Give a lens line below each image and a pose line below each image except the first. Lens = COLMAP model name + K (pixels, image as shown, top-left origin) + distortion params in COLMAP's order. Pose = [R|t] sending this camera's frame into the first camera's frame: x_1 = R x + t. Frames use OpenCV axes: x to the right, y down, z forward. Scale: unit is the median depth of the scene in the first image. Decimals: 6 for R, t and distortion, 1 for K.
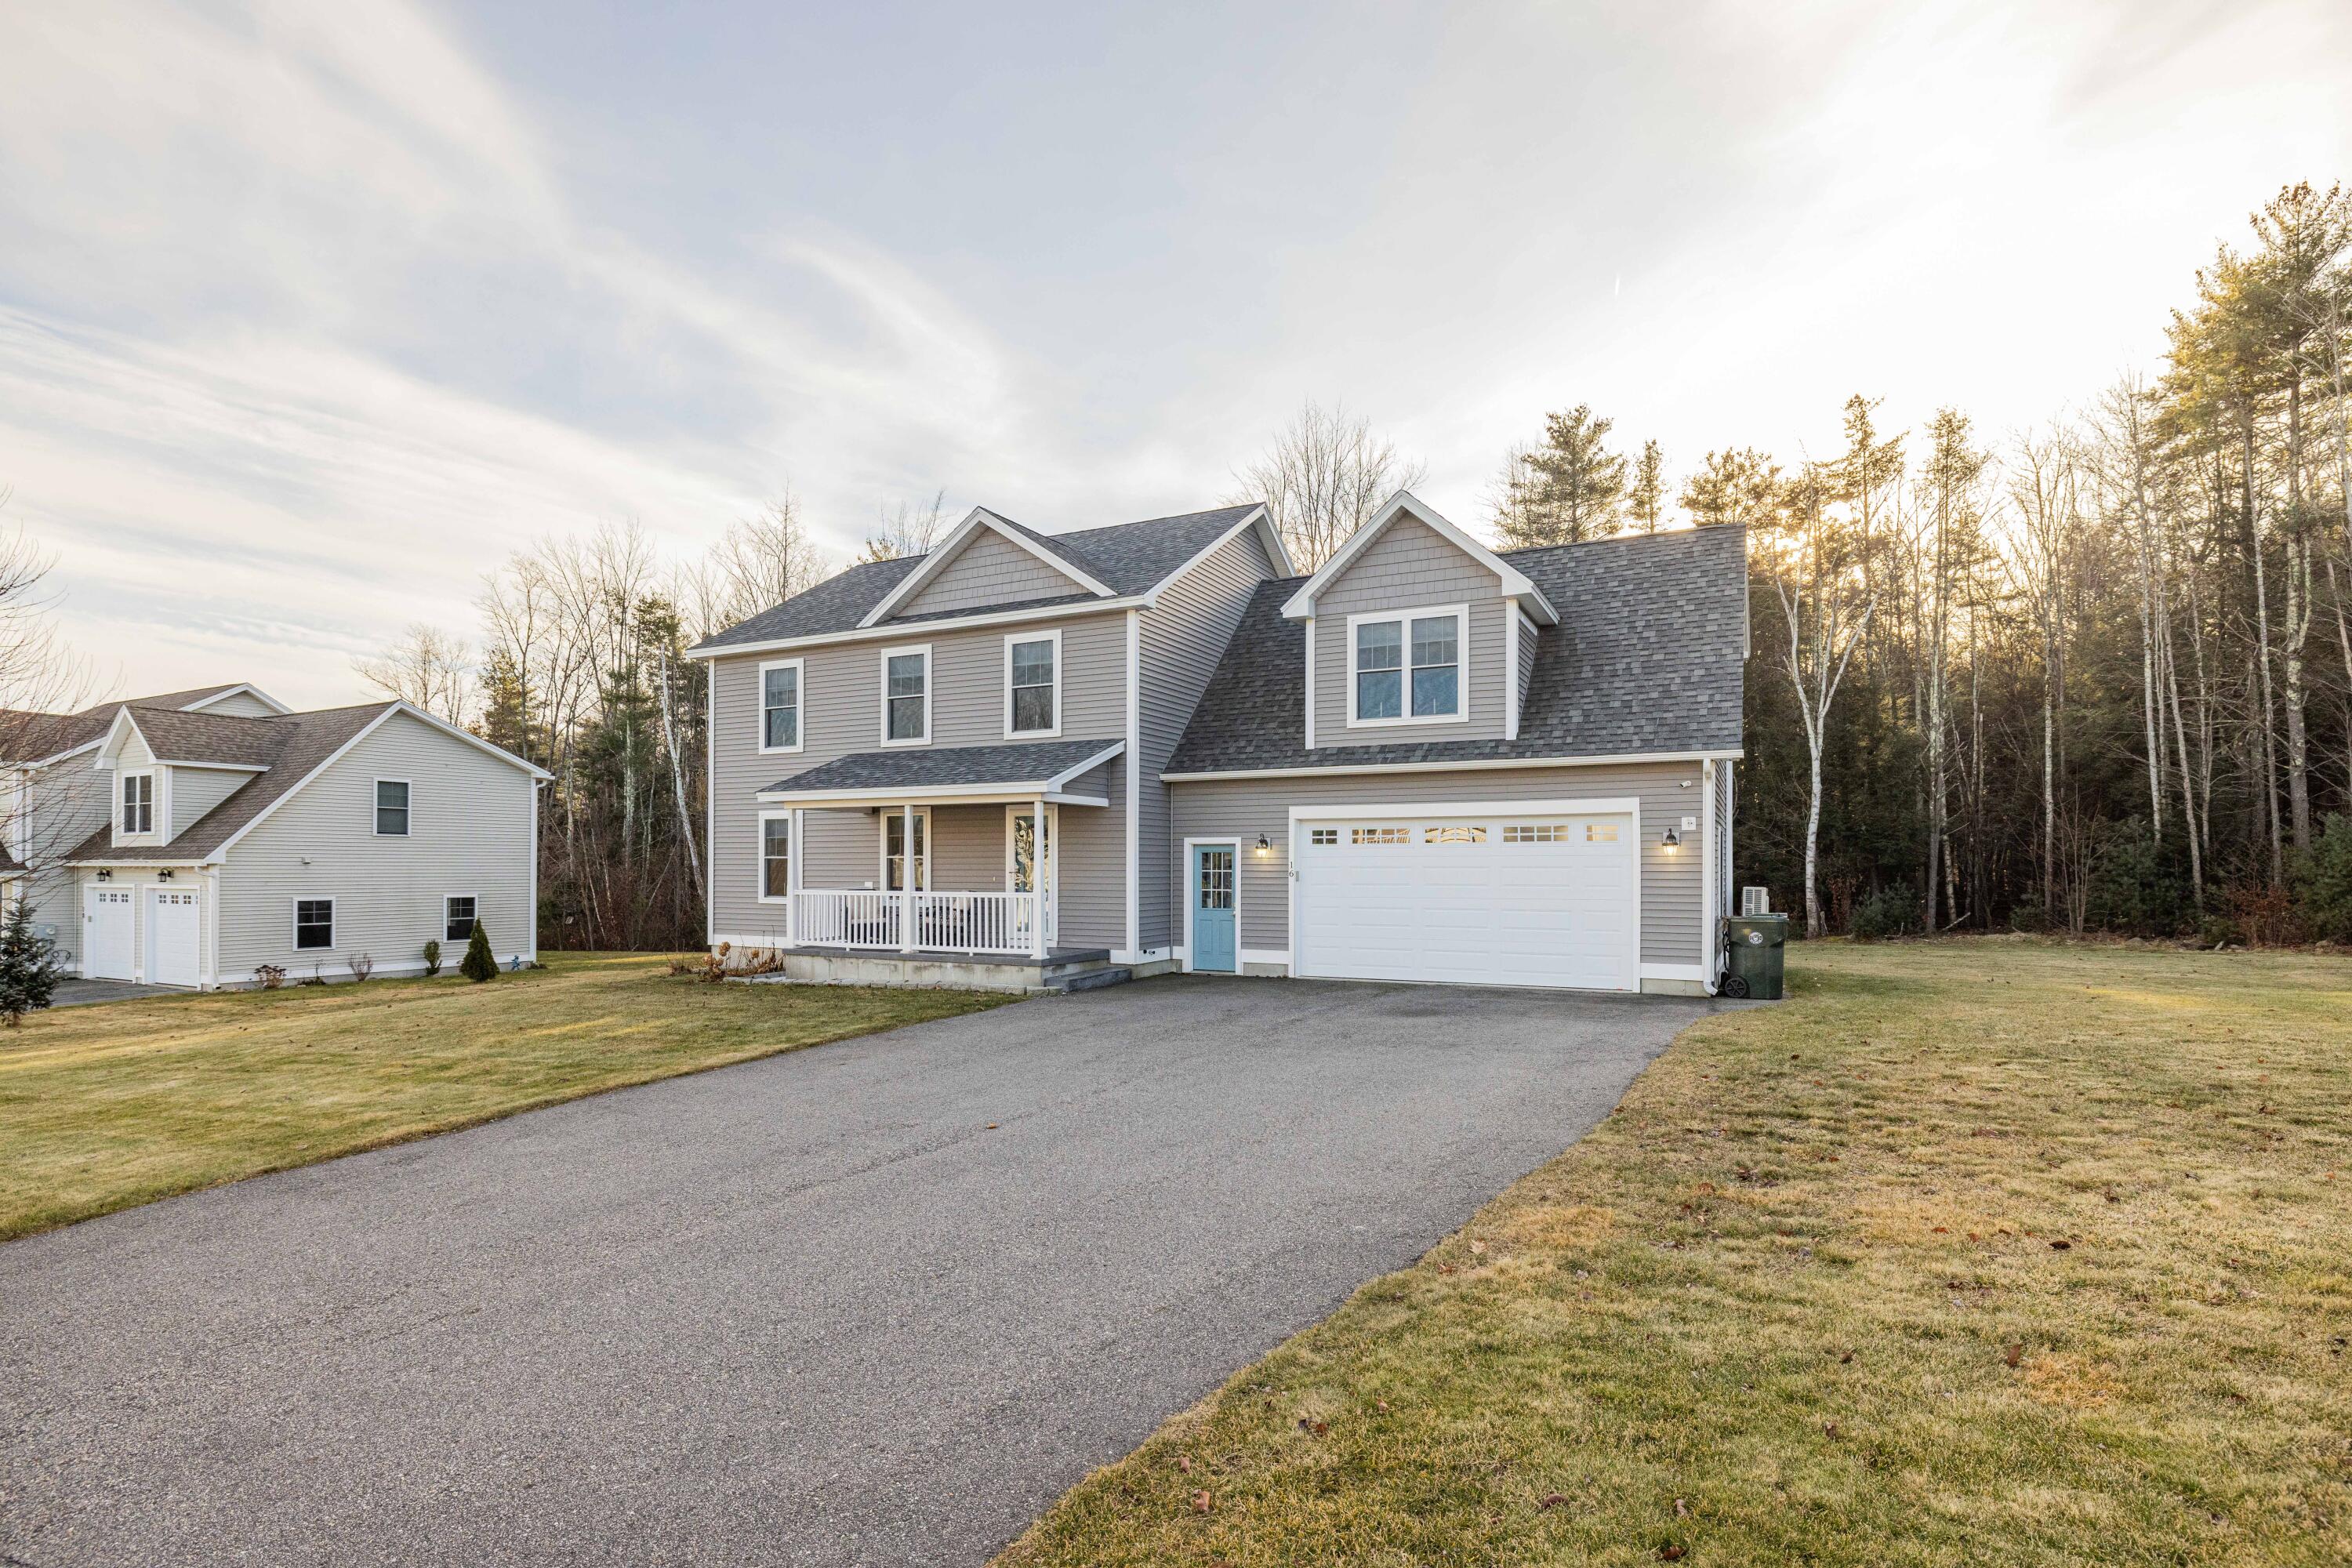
lens RADIAL K [[1099.4, 0, 1176.0], [0, 1099.4, 784.0], [0, 0, 1]] dist [-0.000487, -0.000145]
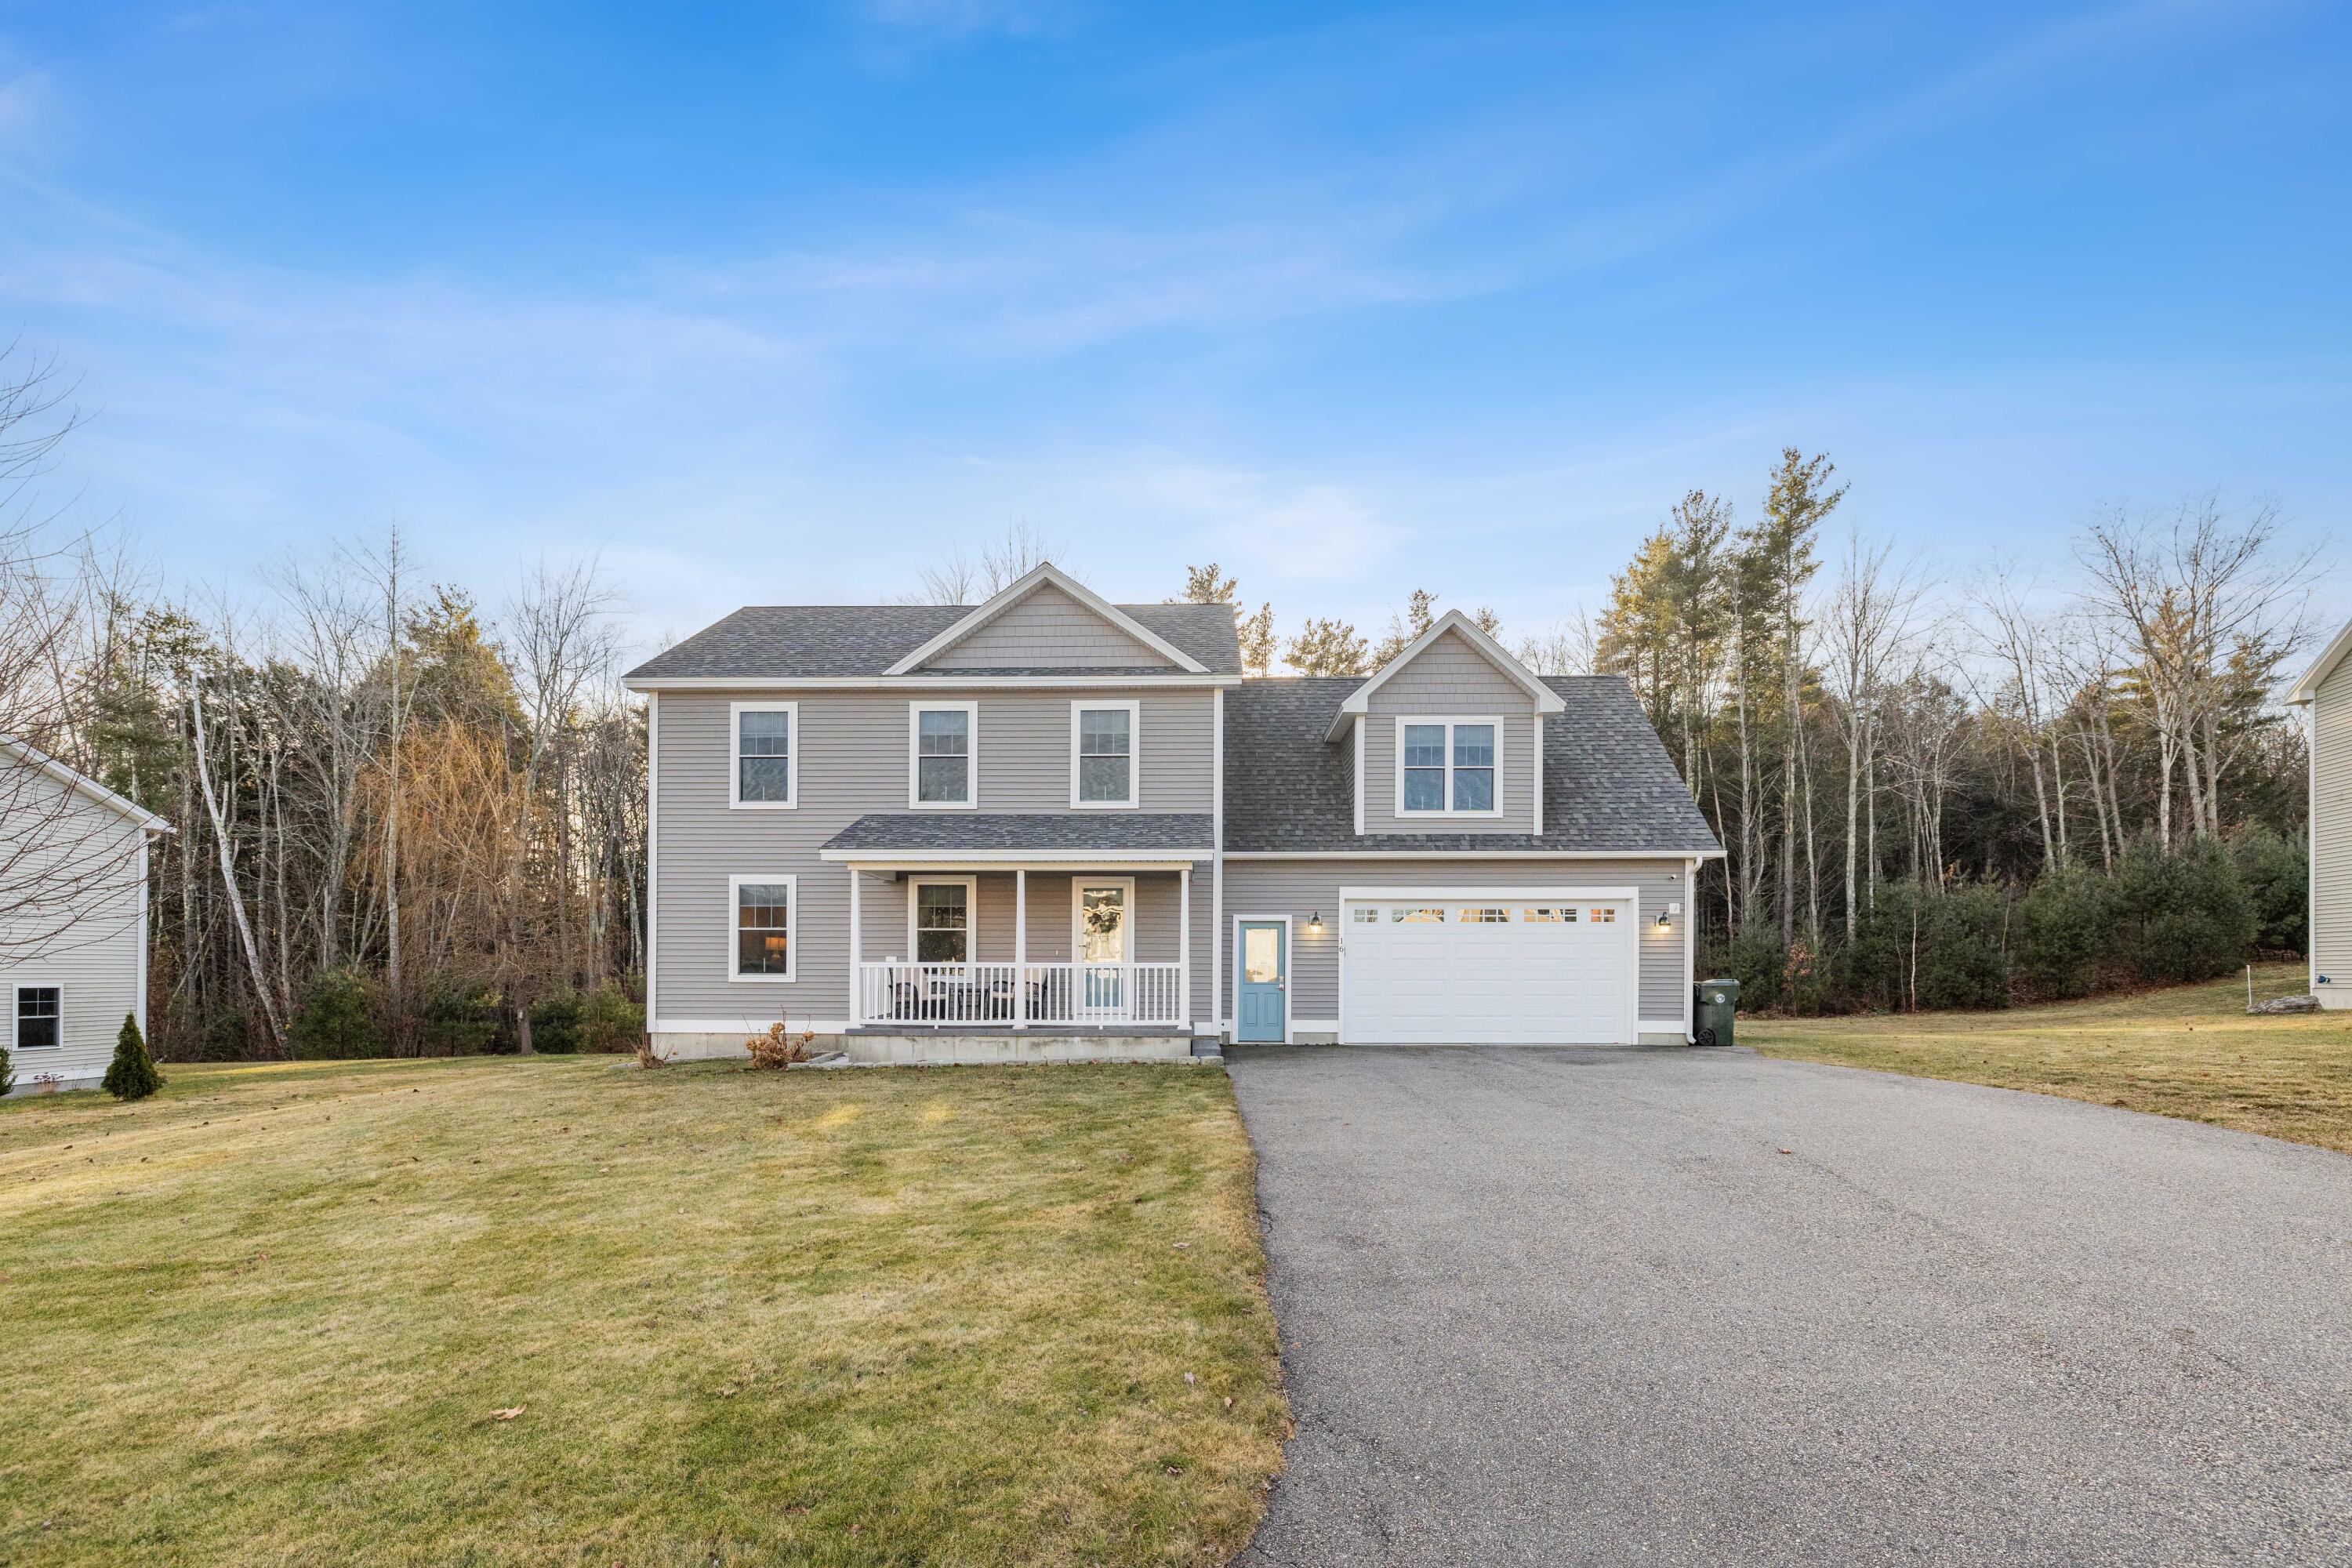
lens RADIAL K [[1032.1, 0, 1176.2], [0, 1032.1, 897.8], [0, 0, 1]] dist [0.001360, 0.000128]
pose [[0.908004, 0.029851, 0.417898, -0.470686], [-0.032569, 0.999469, -0.000629, 0.037396], [-0.417695, -0.013039, 0.908494, 0.145150]]
